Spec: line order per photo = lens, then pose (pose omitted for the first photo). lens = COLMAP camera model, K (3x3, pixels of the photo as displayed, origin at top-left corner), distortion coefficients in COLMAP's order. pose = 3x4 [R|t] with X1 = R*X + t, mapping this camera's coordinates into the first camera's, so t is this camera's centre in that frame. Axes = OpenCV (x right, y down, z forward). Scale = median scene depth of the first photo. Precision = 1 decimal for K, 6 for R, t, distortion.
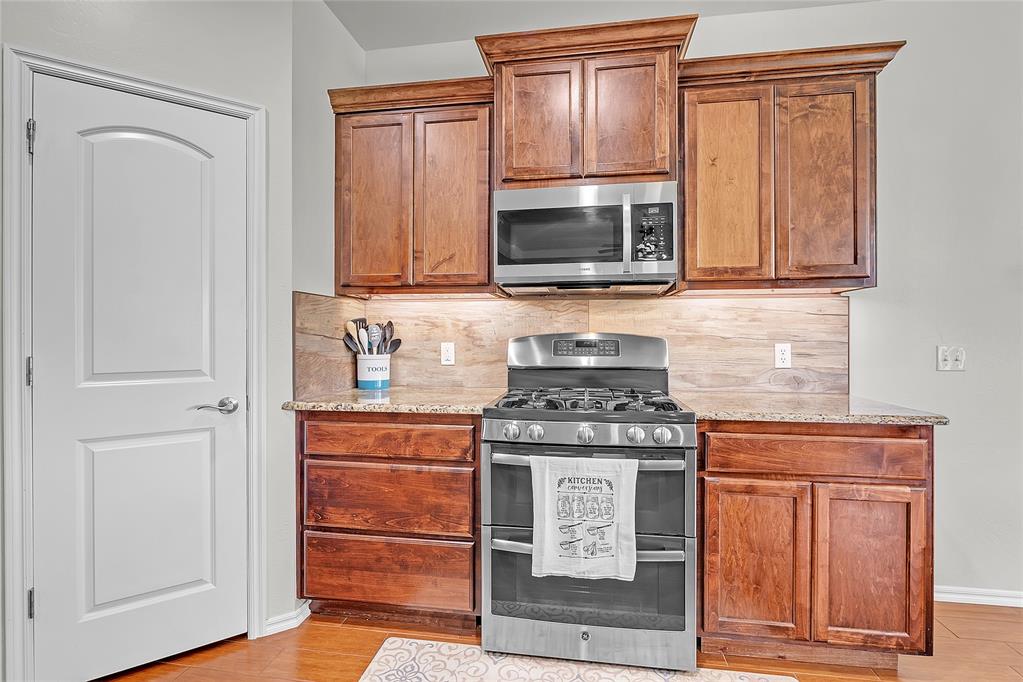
lens RADIAL K [[480.3, 0, 472.8], [0, 480.3, 337.3], [0, 0, 1]] dist [-0.006610, -0.000717]
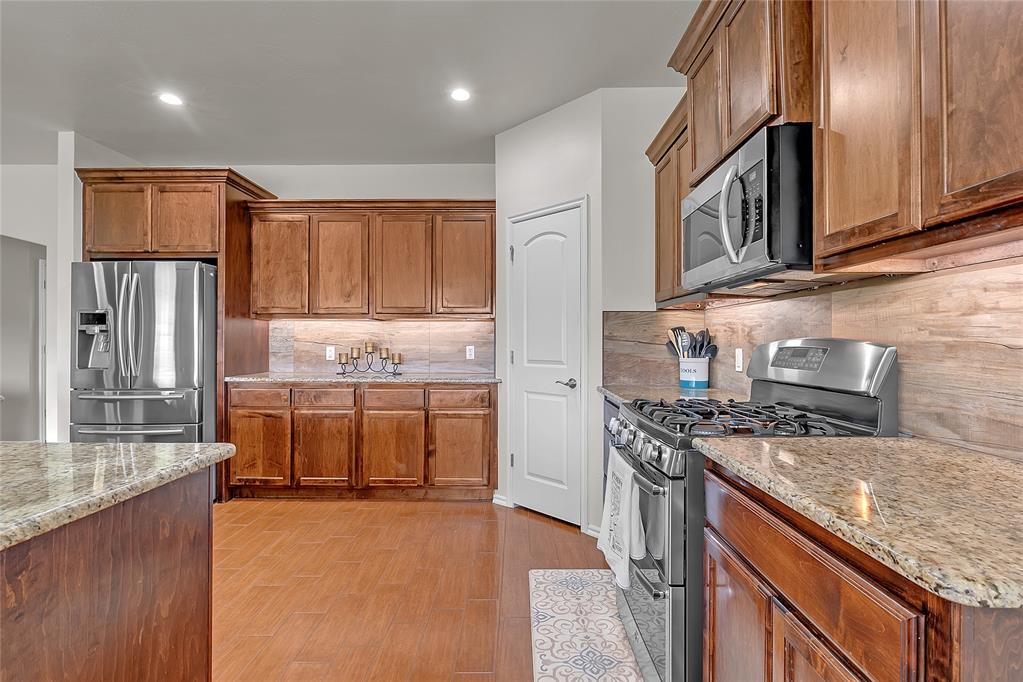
lens RADIAL K [[480.3, 0, 553.4], [0, 480.3, 345.8], [0, 0, 1]] dist [-0.006610, -0.000717]
pose [[0.231456, 0.010376, -0.972790, 1.037644], [-0.002488, 0.999946, 0.010073, -0.004749], [0.972842, 0.000089, 0.231469, 0.520046]]
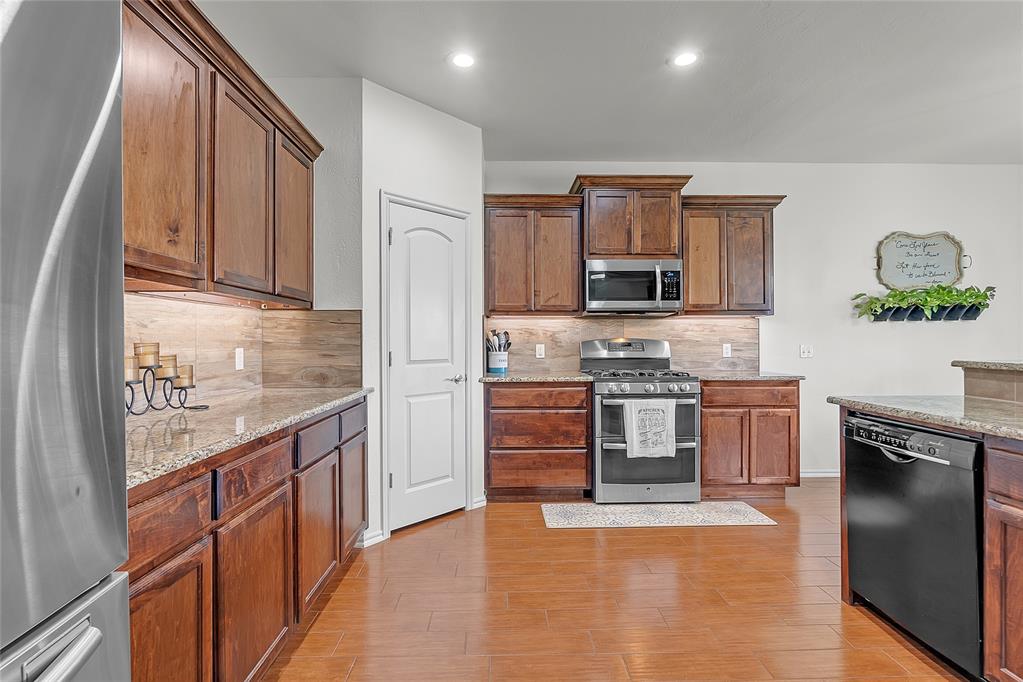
lens RADIAL K [[480.3, 0, 467.4], [0, 480.3, 341.5], [0, 0, 1]] dist [-0.006610, -0.000717]
pose [[0.985604, -0.002939, 0.169047, -0.741088], [0.003314, 0.999993, -0.001934, 0.004817], [-0.169040, 0.002466, 0.985606, -0.743013]]
